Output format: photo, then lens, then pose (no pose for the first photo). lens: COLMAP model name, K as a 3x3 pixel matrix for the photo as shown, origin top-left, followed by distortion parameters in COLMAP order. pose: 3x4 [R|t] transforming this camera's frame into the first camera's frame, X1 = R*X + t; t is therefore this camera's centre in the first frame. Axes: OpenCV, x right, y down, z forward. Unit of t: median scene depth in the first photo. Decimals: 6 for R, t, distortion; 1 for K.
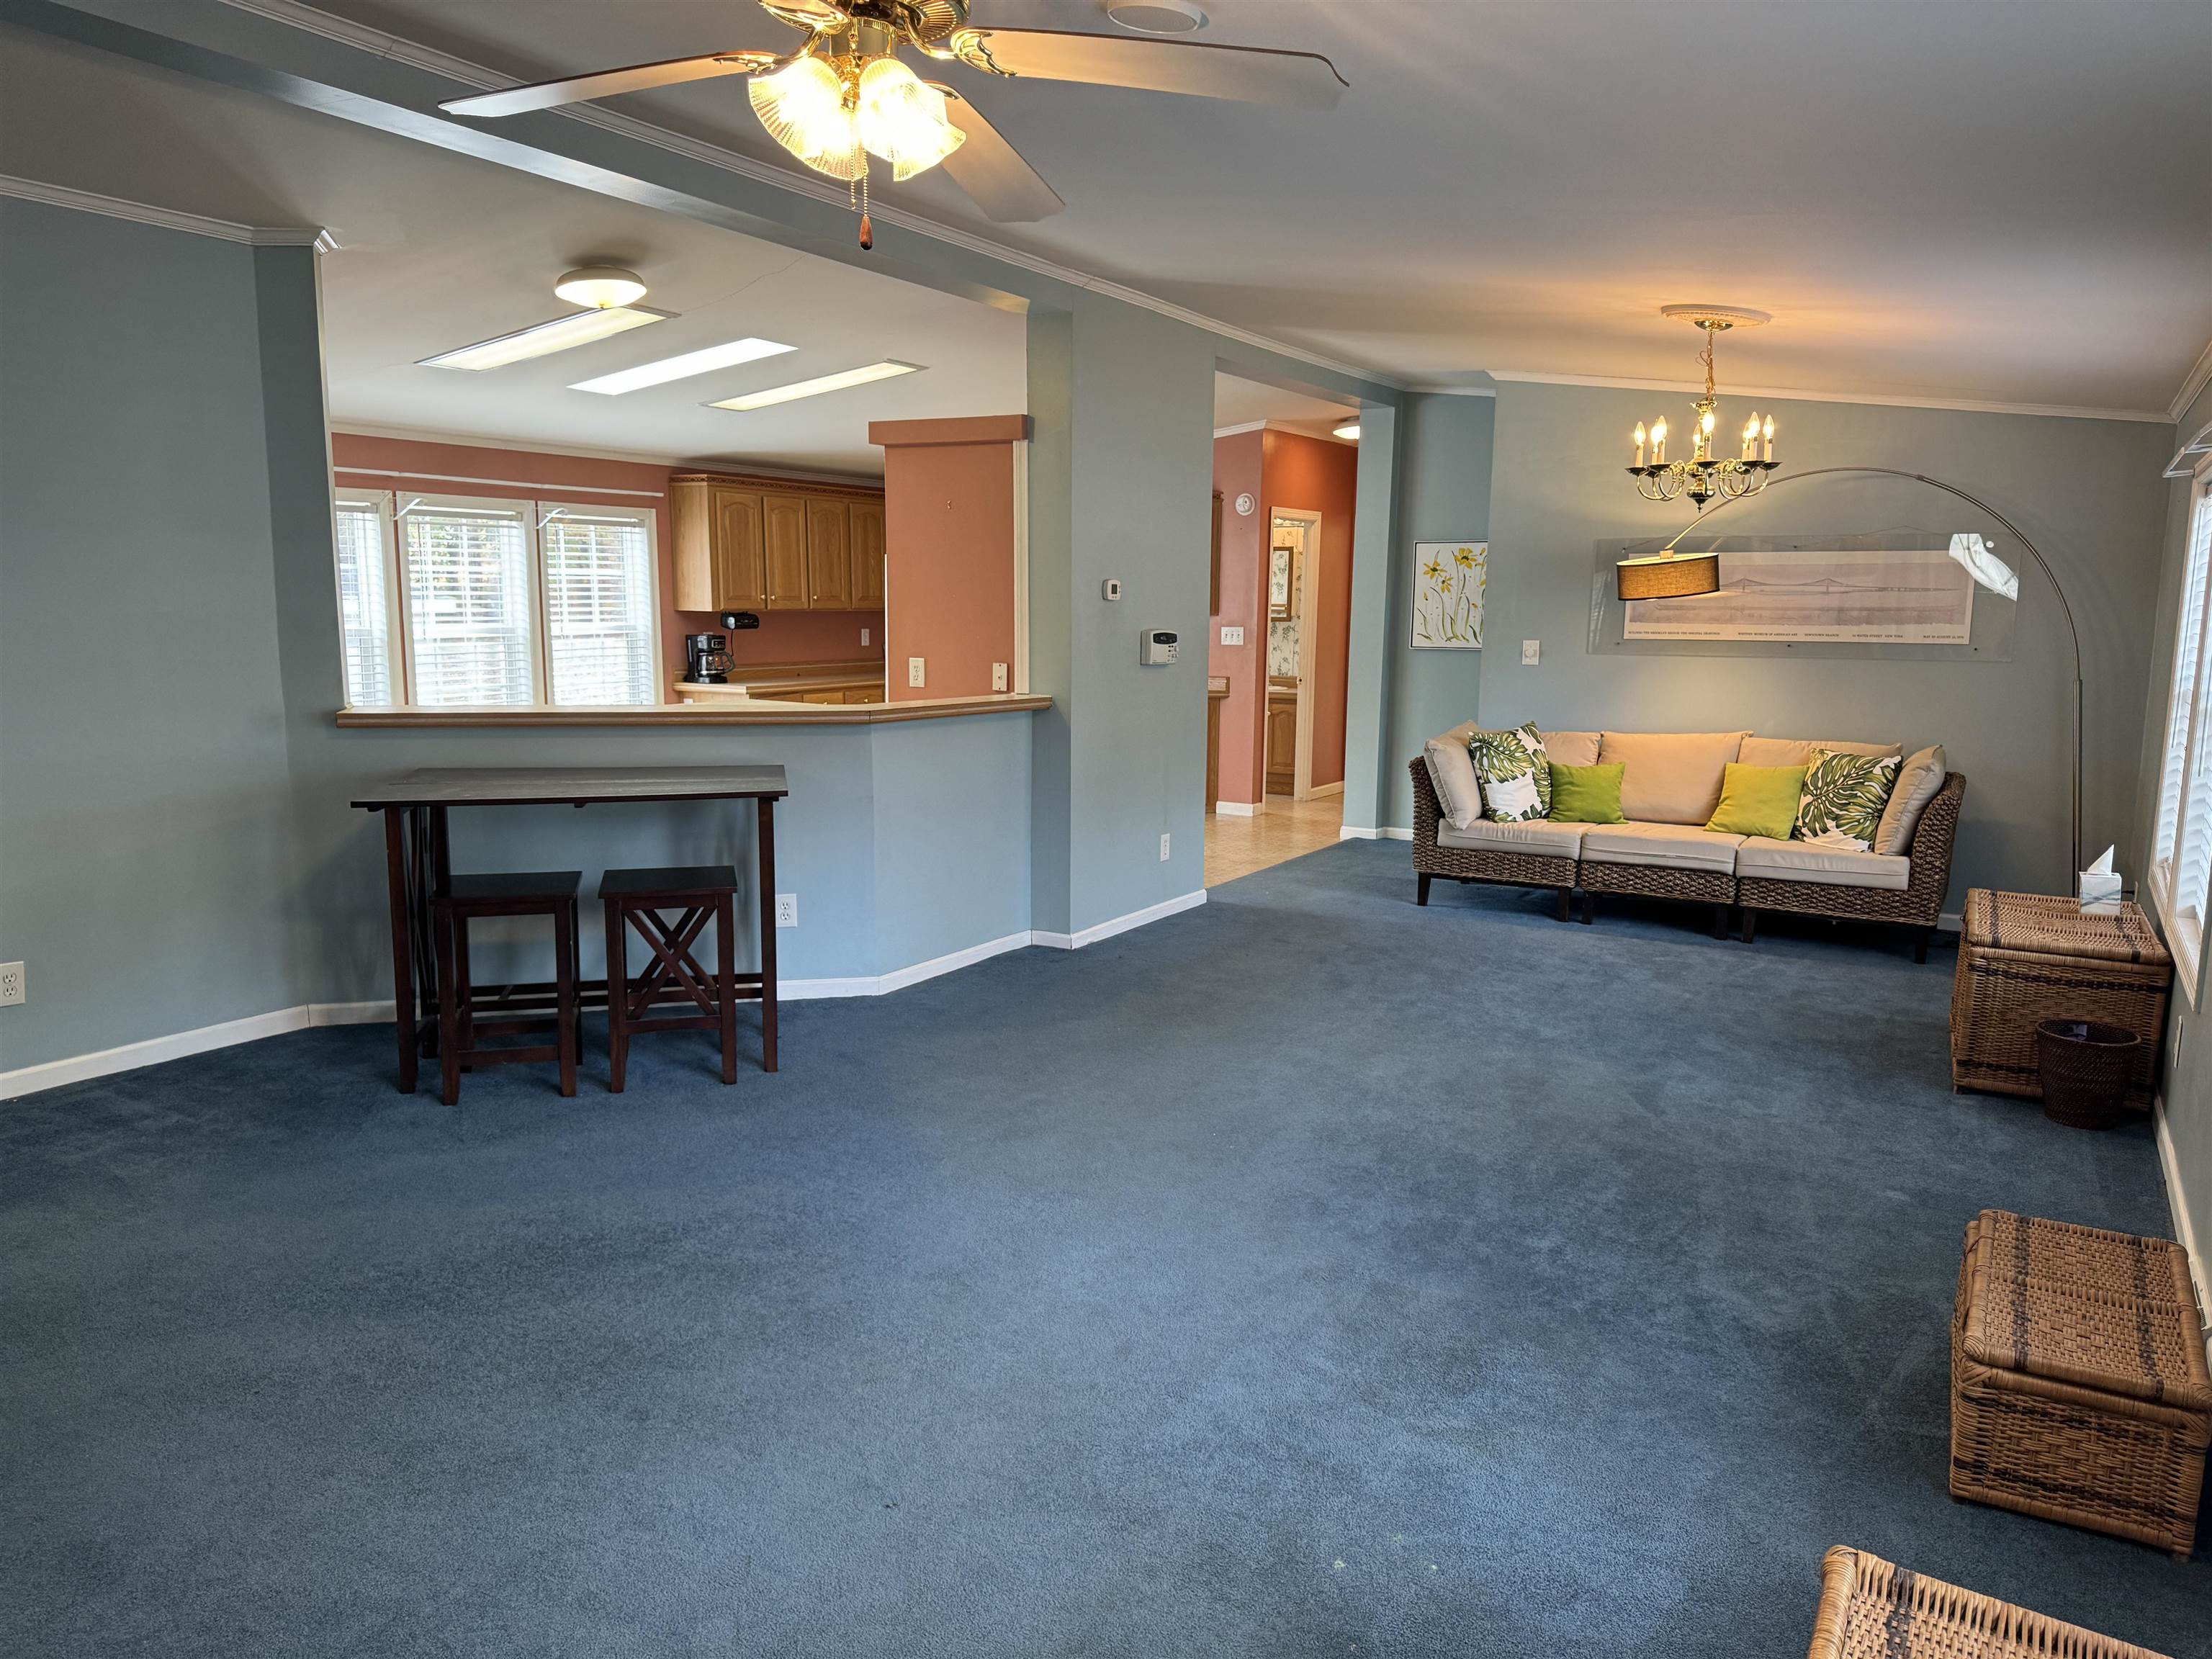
lens RADIAL K [[1528.4, 0, 1107.6], [0, 1528.4, 835.3], [0, 0, 1]] dist [0.146814, -0.184771]
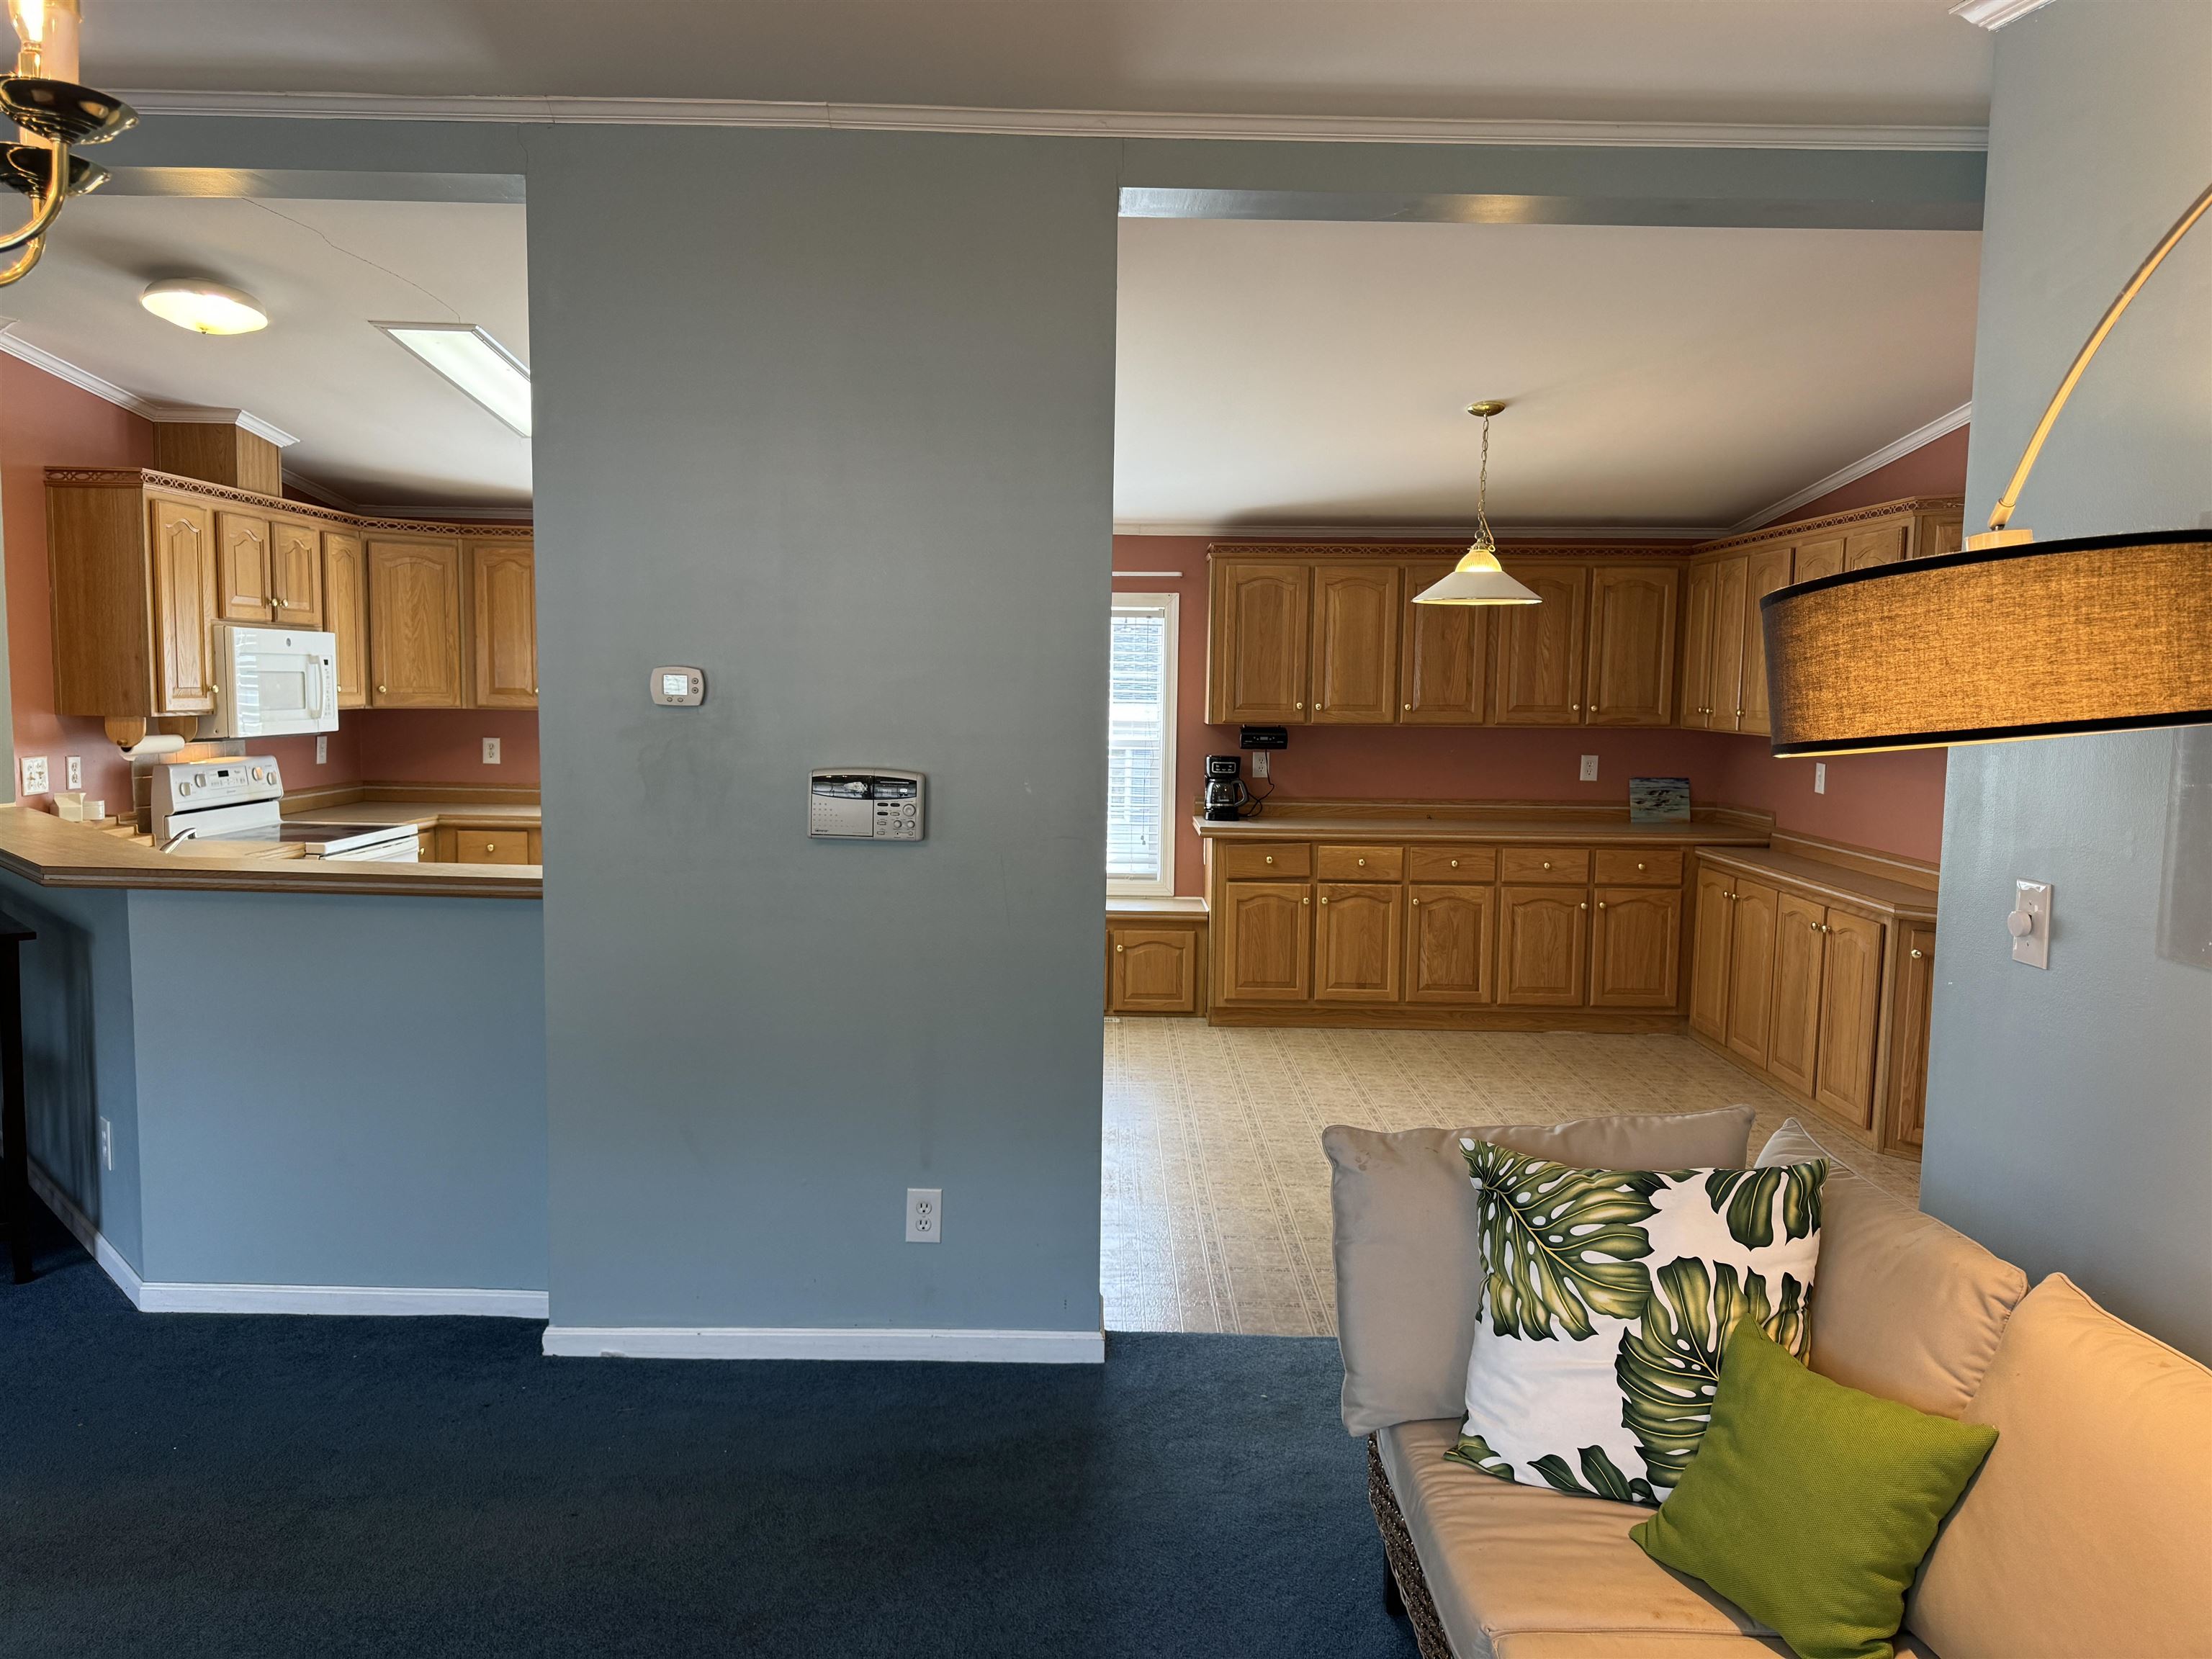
lens RADIAL K [[1528.4, 0, 1107.6], [0, 1528.4, 835.3], [0, 0, 1]] dist [0.146814, -0.184771]
pose [[0.522774, 0.082692, -0.848451, 0.573662], [-0.141893, 0.989841, 0.009044, -0.150166], [0.840579, 0.115662, 0.529197, 0.941140]]
